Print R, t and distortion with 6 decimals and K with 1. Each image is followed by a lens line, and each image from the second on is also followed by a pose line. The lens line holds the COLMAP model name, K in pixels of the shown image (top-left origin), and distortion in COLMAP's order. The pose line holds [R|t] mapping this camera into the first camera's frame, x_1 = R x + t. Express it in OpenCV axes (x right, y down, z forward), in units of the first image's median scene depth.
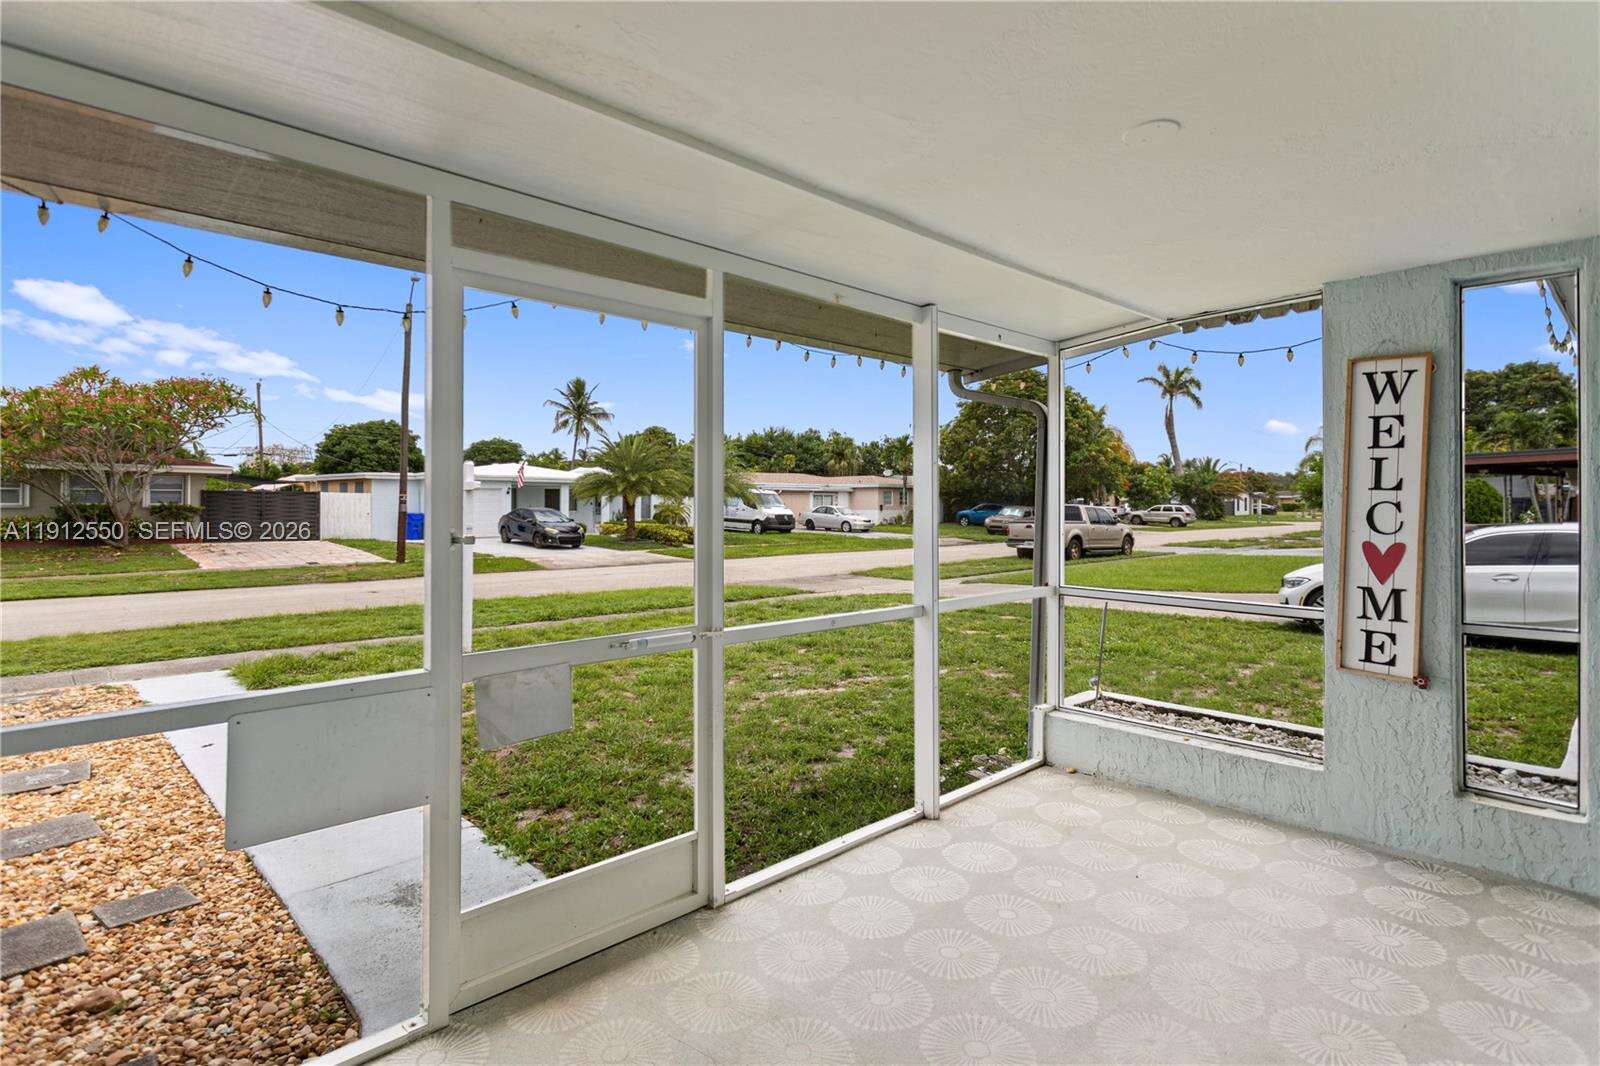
lens RADIAL K [[811.6, 0, 800.9], [0, 811.6, 495.3], [0, 0, 1]] dist [0.002816, -0.000050]
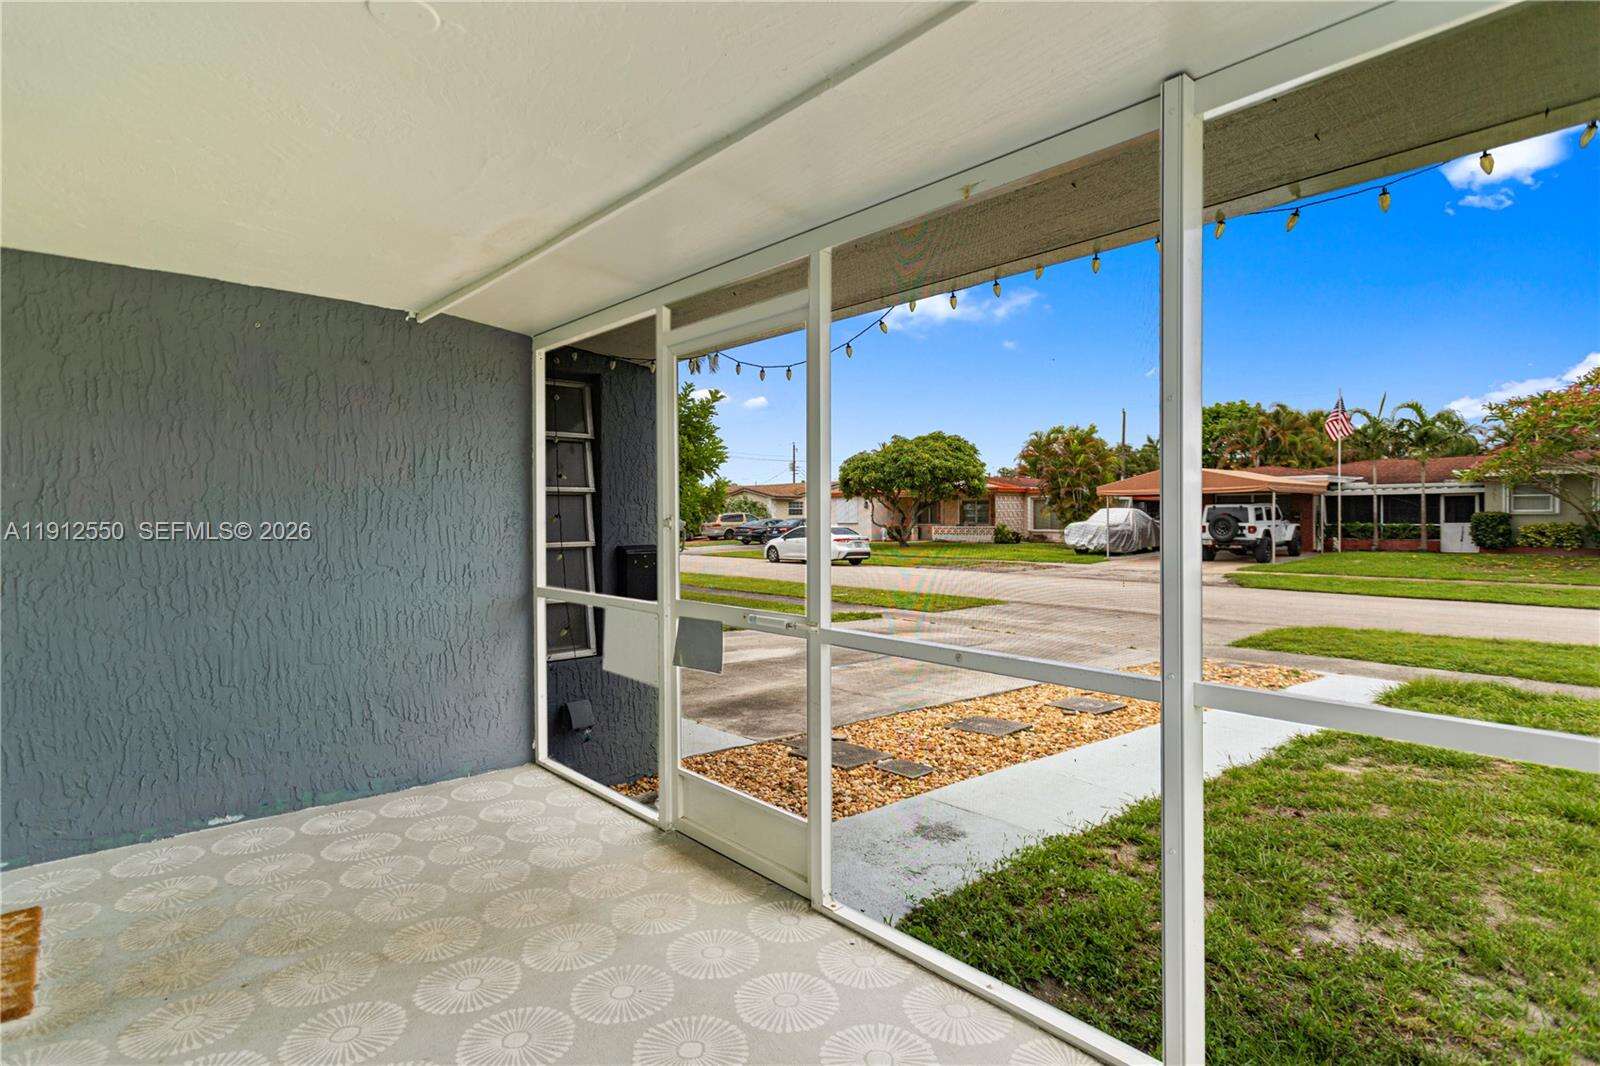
lens RADIAL K [[817.3, 0, 774.7], [0, 817.3, 516.2], [0, 0, 1]] dist [0.001684, -0.000101]
pose [[-0.060860, 0.000242, -0.998146, 0.814314], [0.015259, 0.999883, -0.000688, 0.033479], [0.998030, -0.015273, -0.060856, 0.945906]]
